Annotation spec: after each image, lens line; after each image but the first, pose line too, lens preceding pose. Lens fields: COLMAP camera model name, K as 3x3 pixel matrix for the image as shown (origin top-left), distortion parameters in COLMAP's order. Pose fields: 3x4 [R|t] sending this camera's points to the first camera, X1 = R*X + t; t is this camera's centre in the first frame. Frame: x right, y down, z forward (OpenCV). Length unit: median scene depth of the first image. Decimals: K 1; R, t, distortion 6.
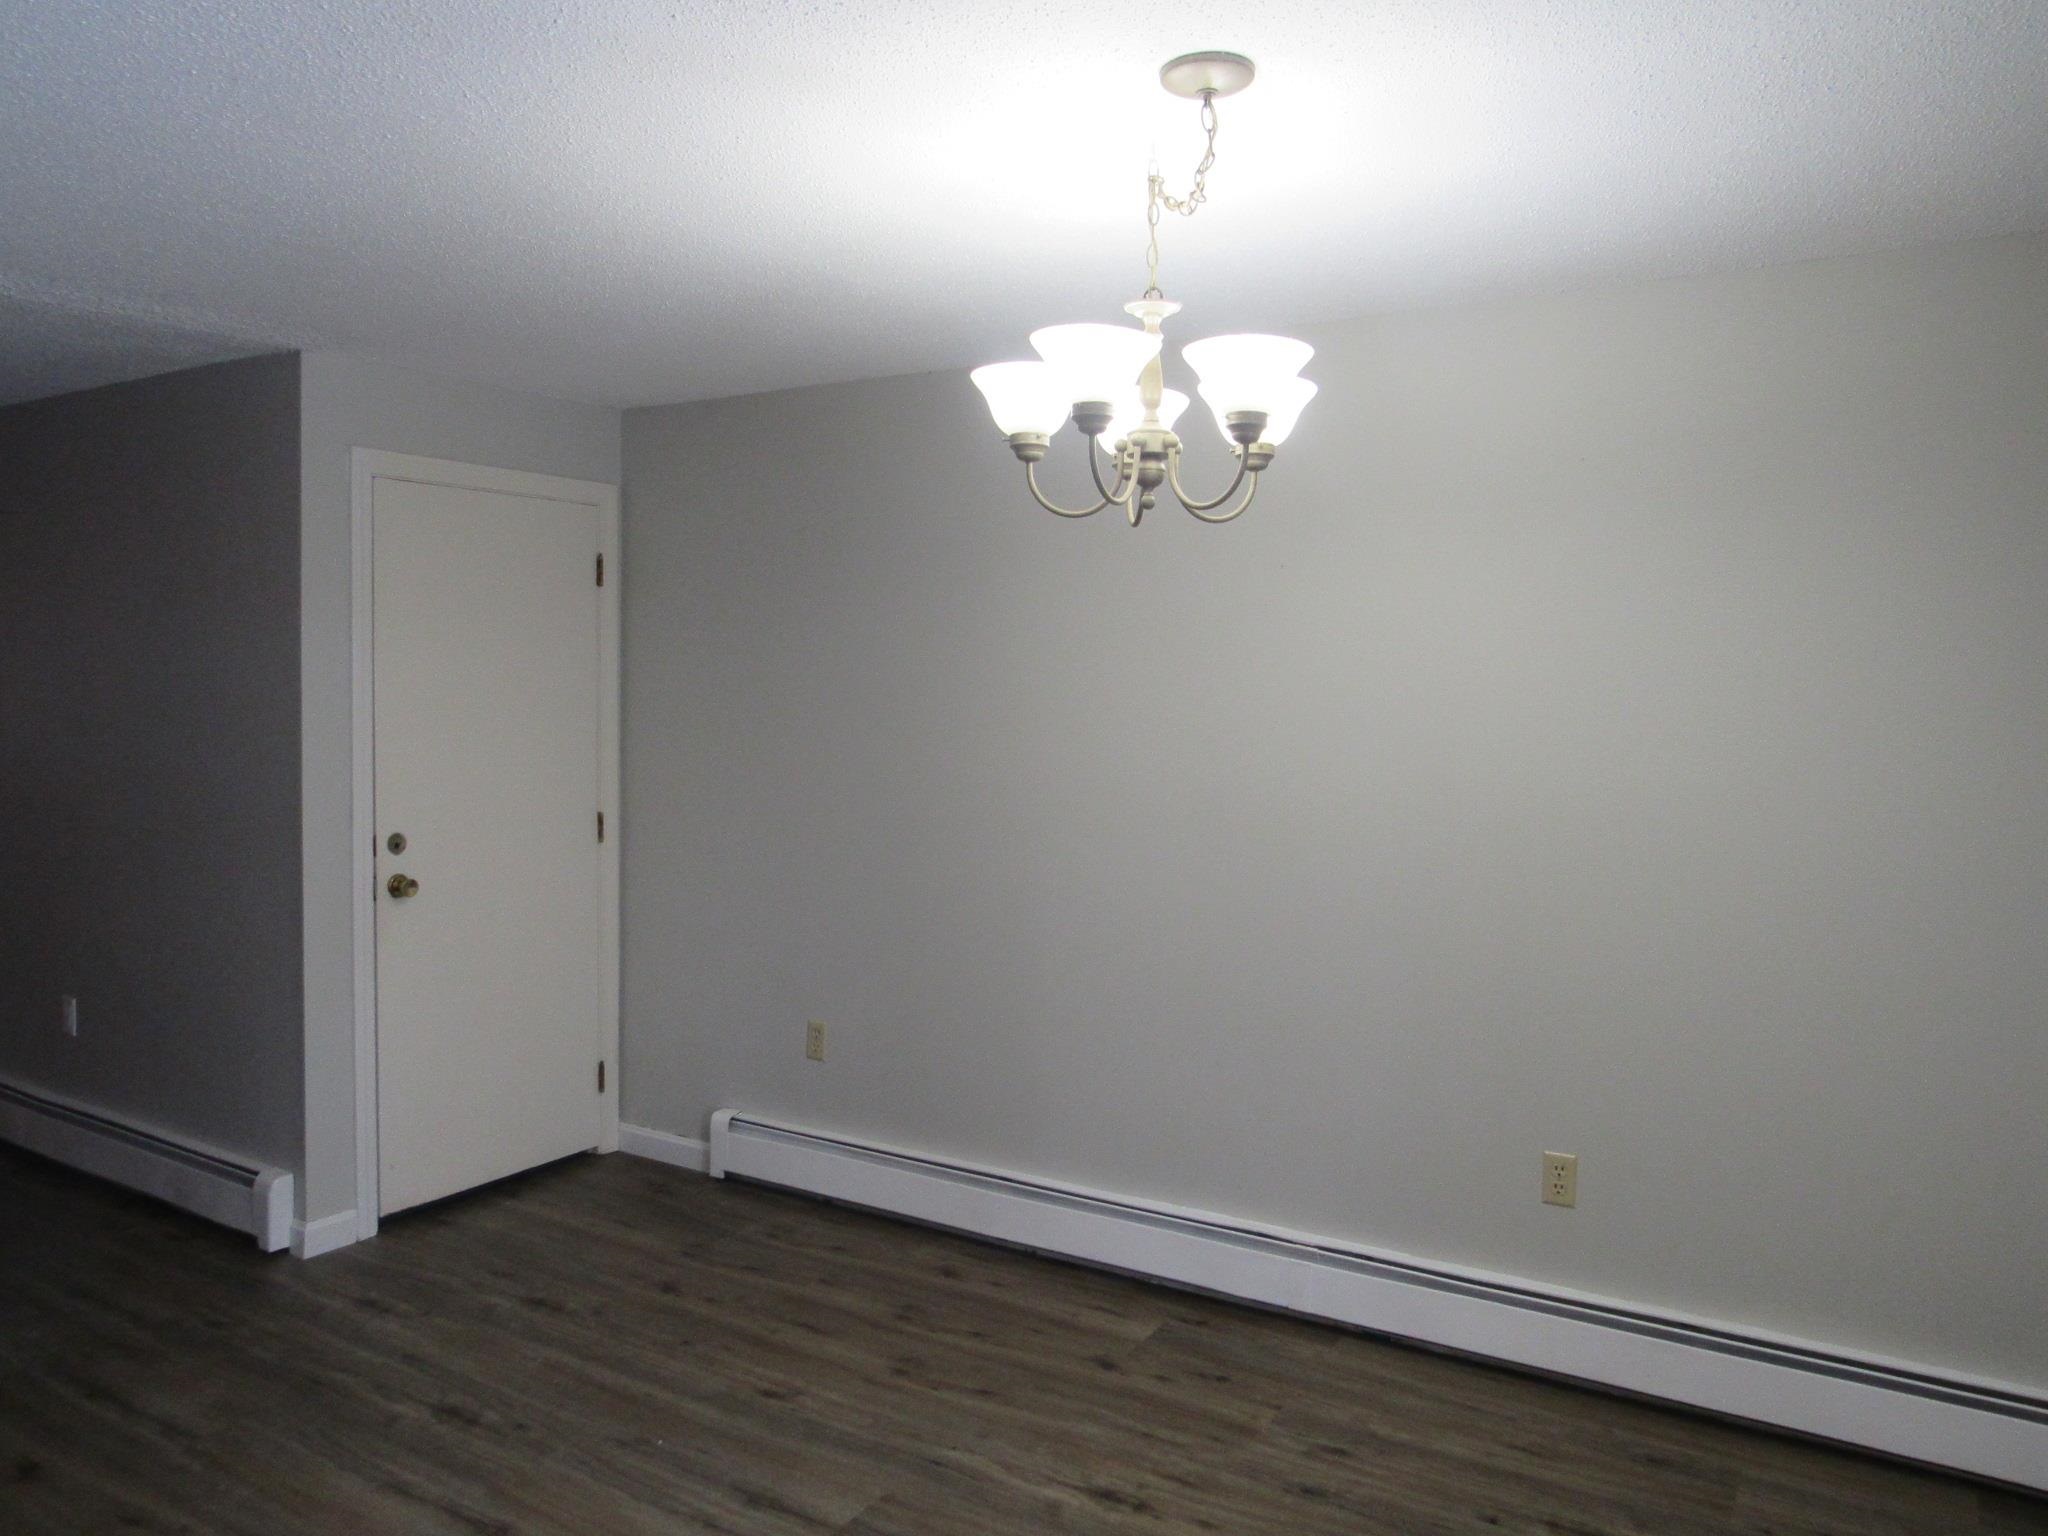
lens RADIAL K [[1460.7, 0, 1022.3], [0, 1460.7, 769.5], [0, 0, 1]] dist [-0.027042, -0.002091]
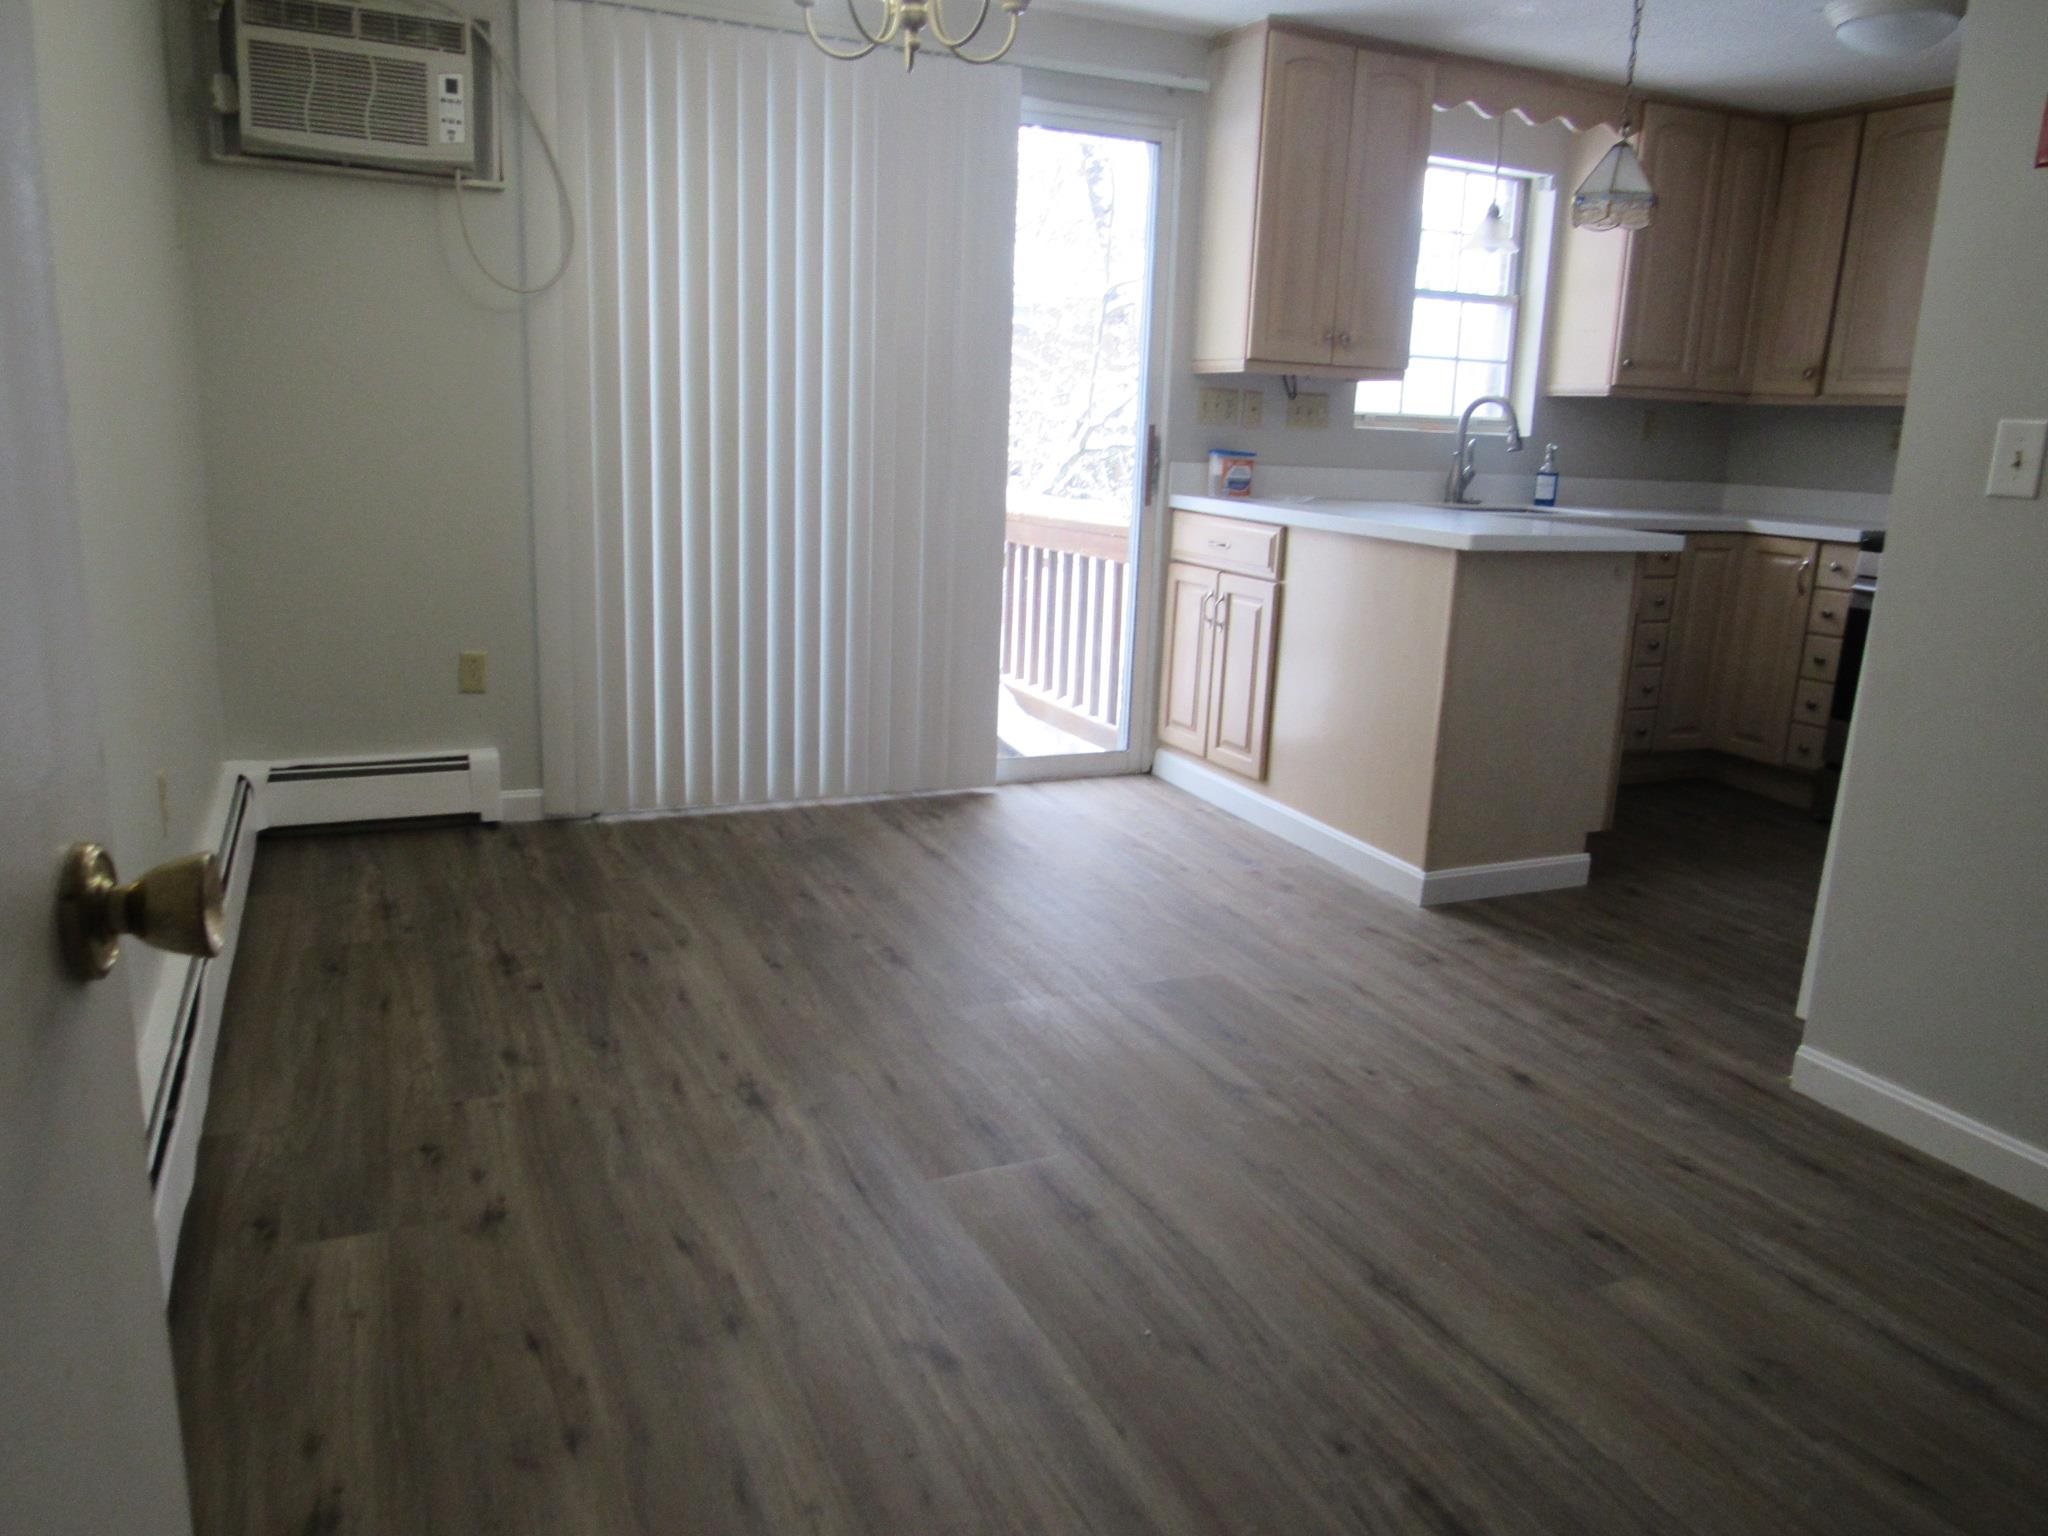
lens RADIAL K [[1460.7, 0, 1027.0], [0, 1460.7, 768.1], [0, 0, 1]] dist [-0.027042, -0.002091]
pose [[-0.820319, -0.184032, 0.541488, -0.506601], [-0.014019, 0.952998, 0.302651, 0.010752], [-0.571734, 0.240679, -0.784343, 1.456146]]
